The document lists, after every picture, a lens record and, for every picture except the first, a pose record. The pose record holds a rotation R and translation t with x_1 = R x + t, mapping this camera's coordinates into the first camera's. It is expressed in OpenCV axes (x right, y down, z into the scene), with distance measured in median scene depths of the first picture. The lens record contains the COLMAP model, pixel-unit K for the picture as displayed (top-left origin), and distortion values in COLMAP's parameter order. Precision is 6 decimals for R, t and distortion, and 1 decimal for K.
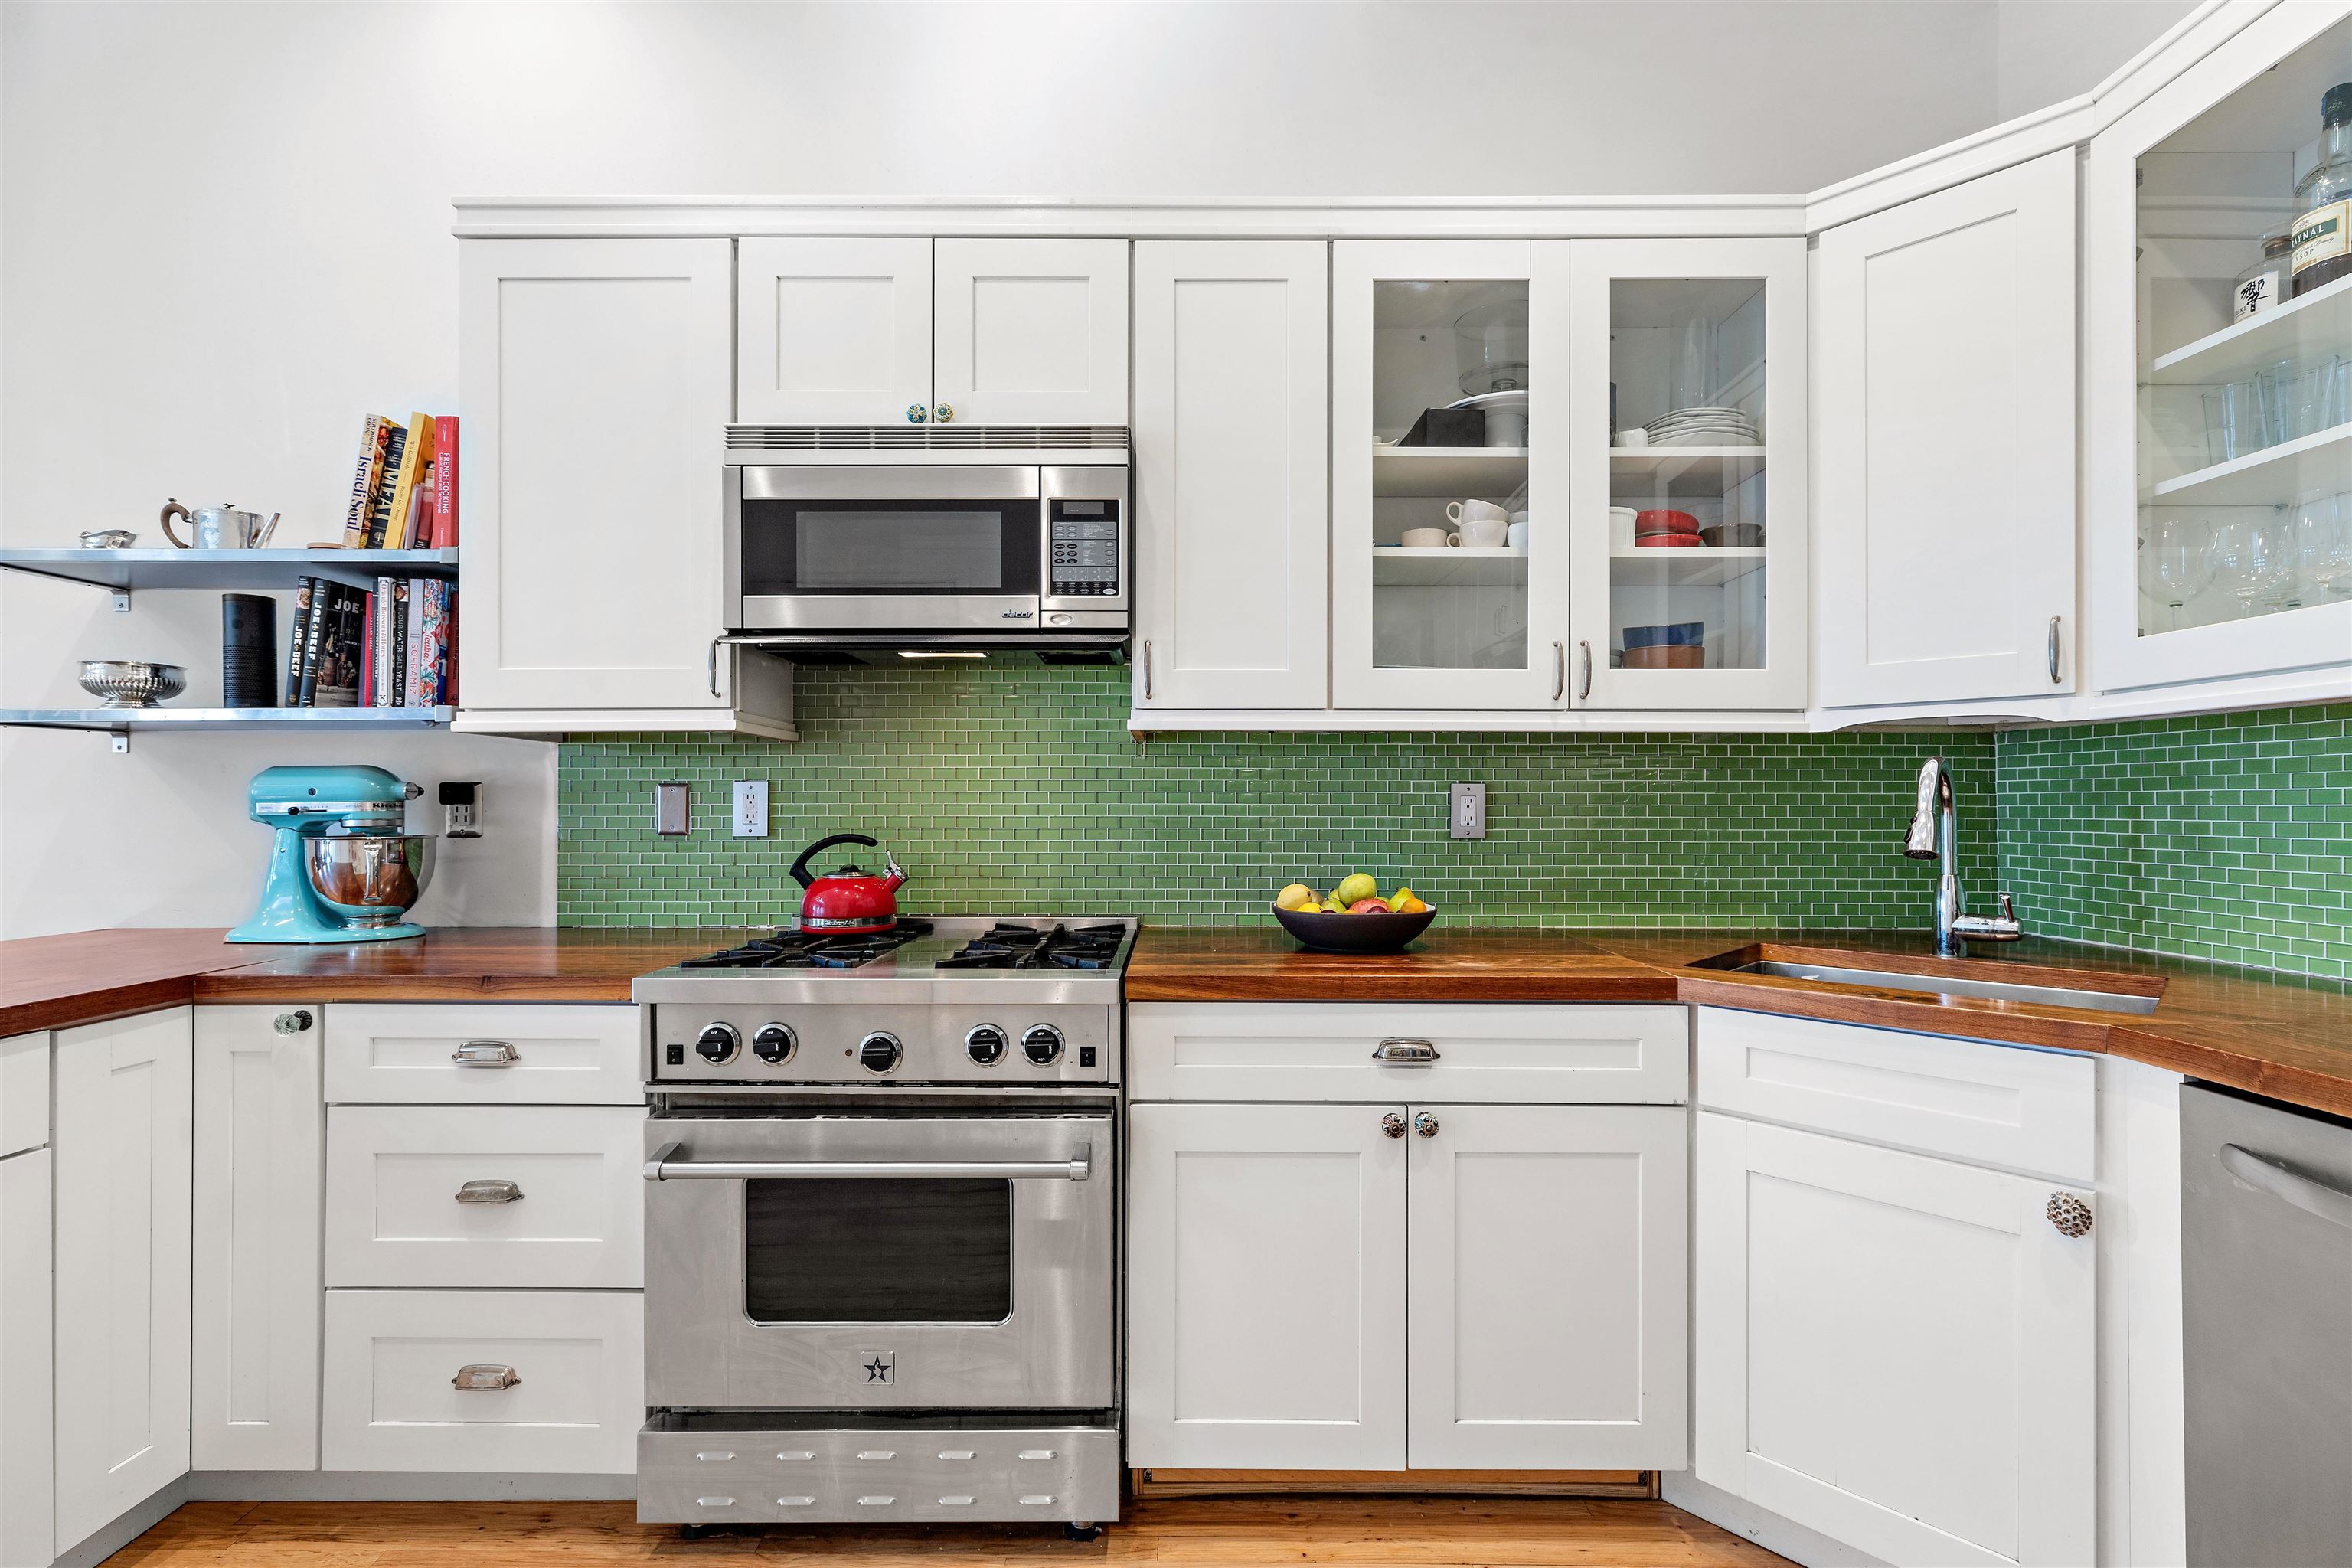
lens RADIAL K [[1051.4, 0, 1171.1], [0, 1051.4, 794.7], [0, 0, 1]] dist [0.005643, 0.000692]
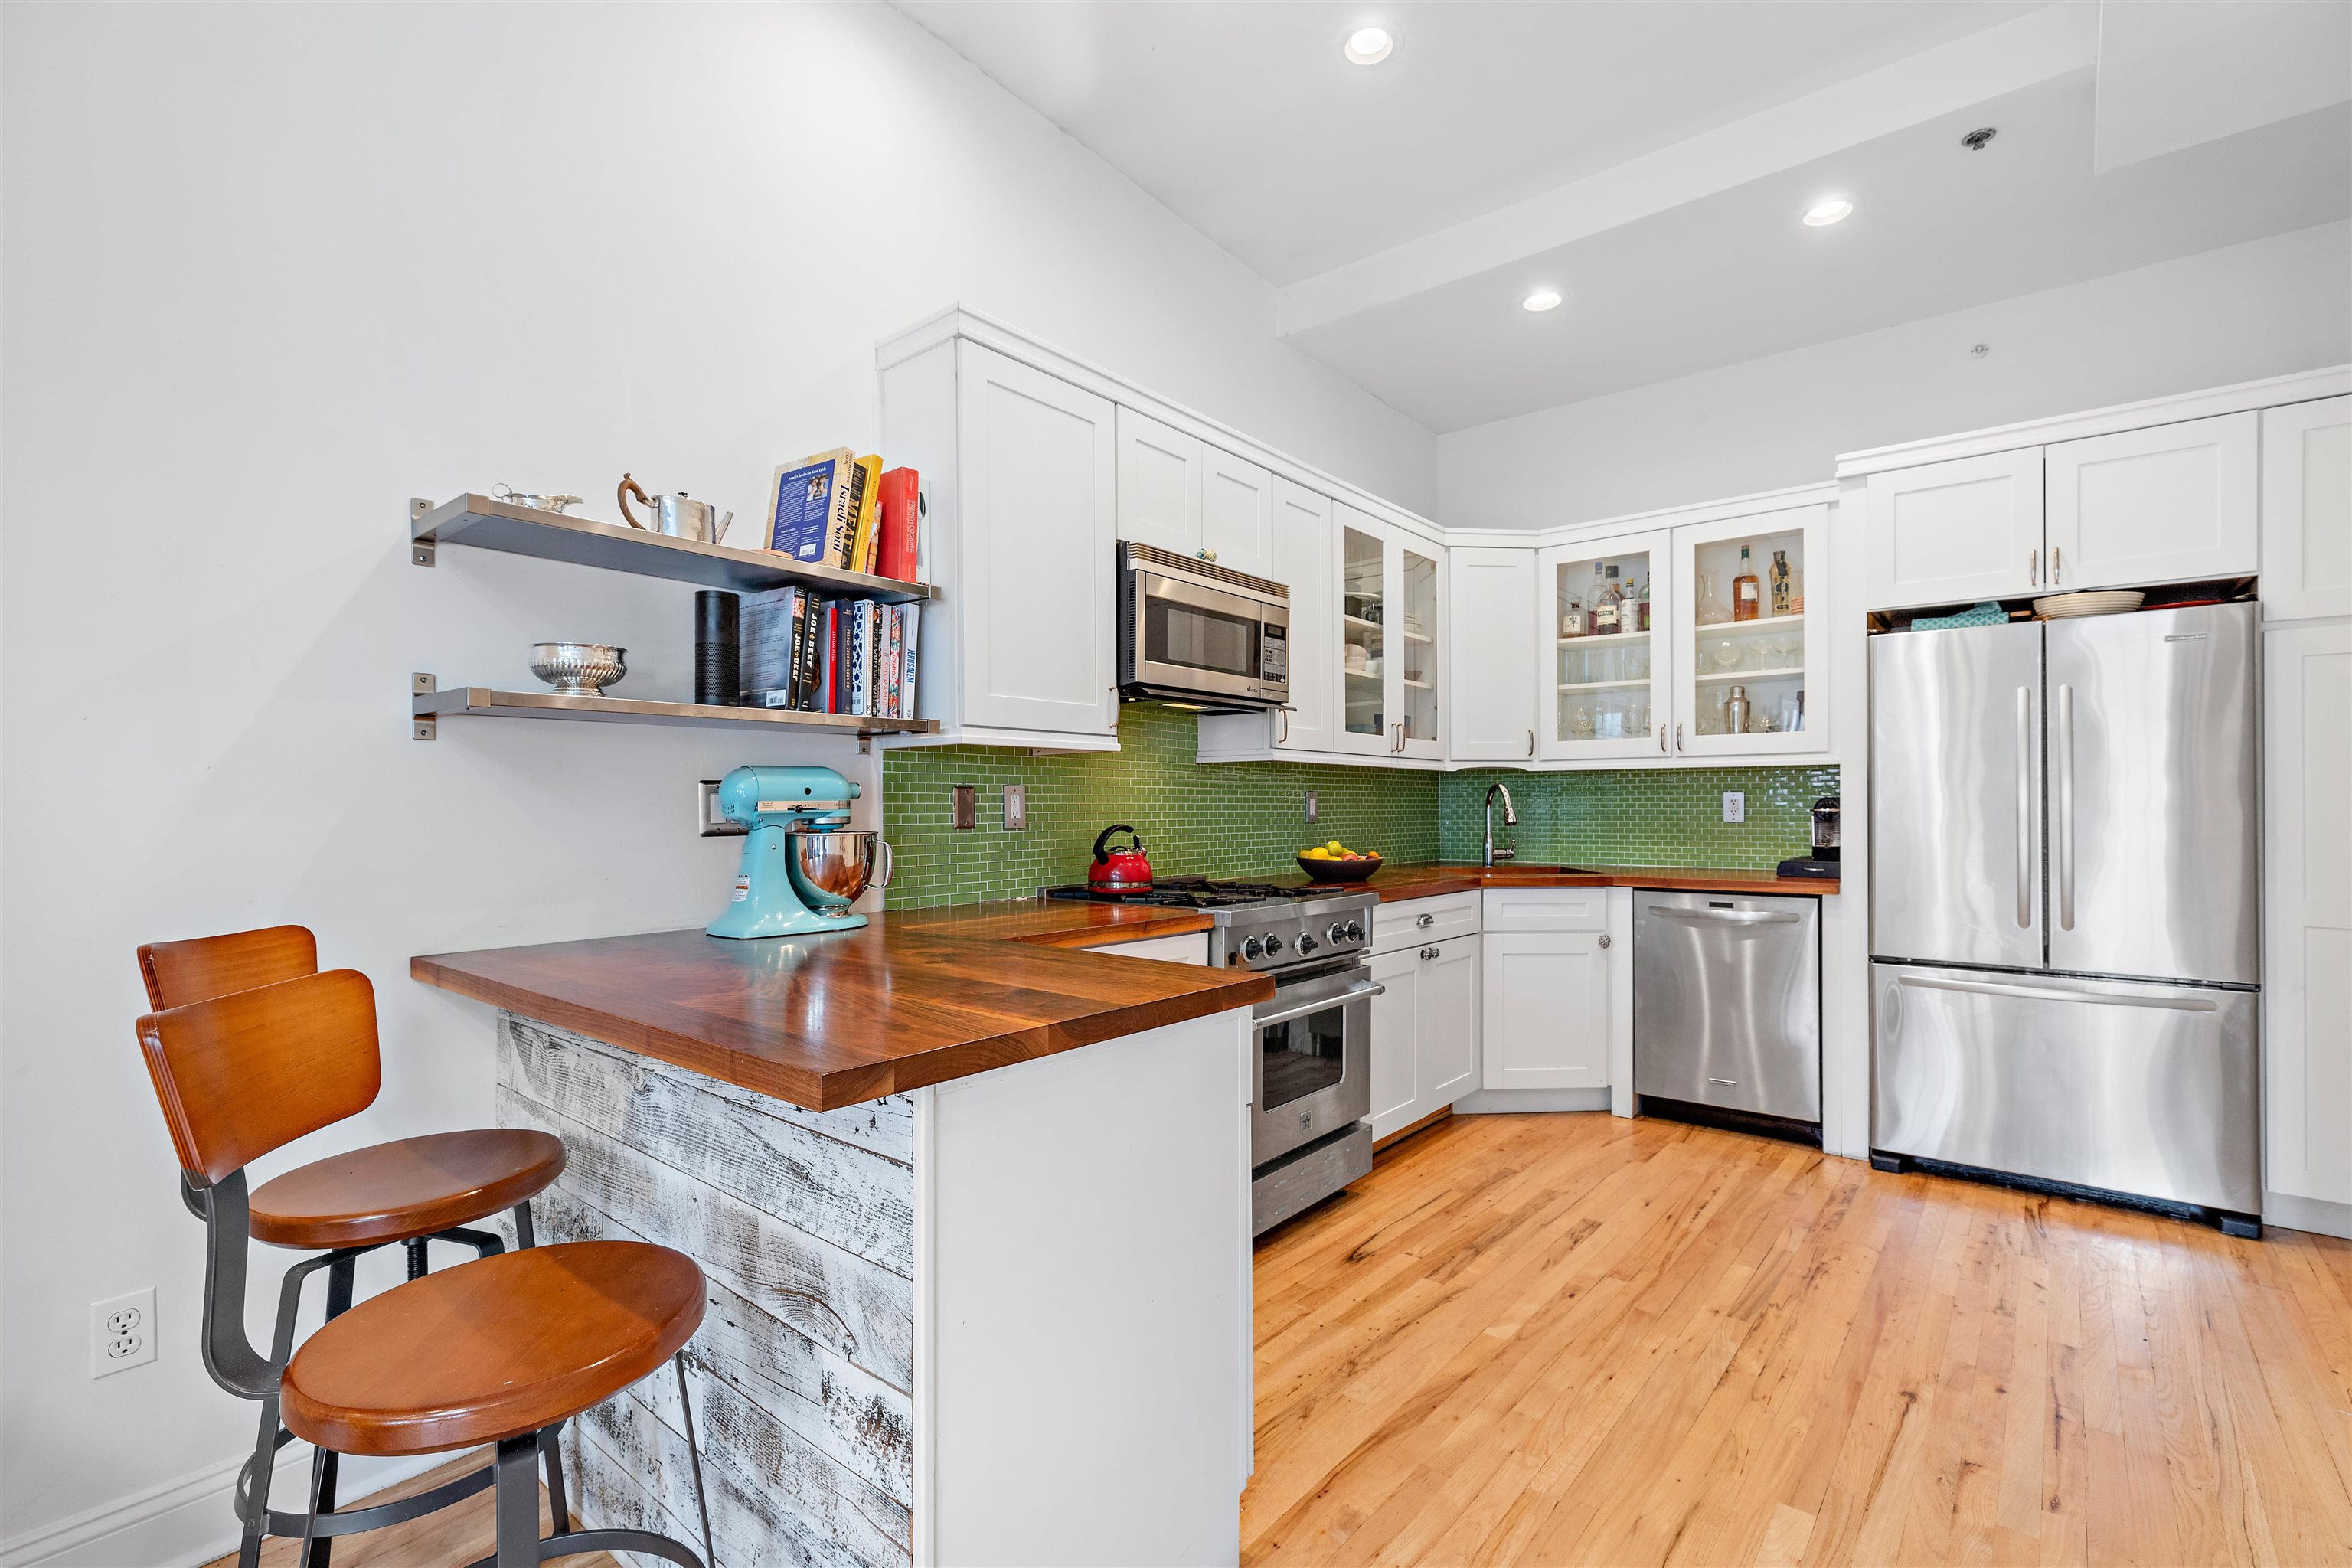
lens RADIAL K [[1051.4, 0, 1179.7], [0, 1051.4, 789.1], [0, 0, 1]] dist [0.005643, 0.000692]
pose [[0.630310, 0.011223, 0.776262, -1.452070], [-0.009817, 0.999931, -0.006485, -0.001045], [-0.776281, -0.003533, 0.630377, 0.040677]]
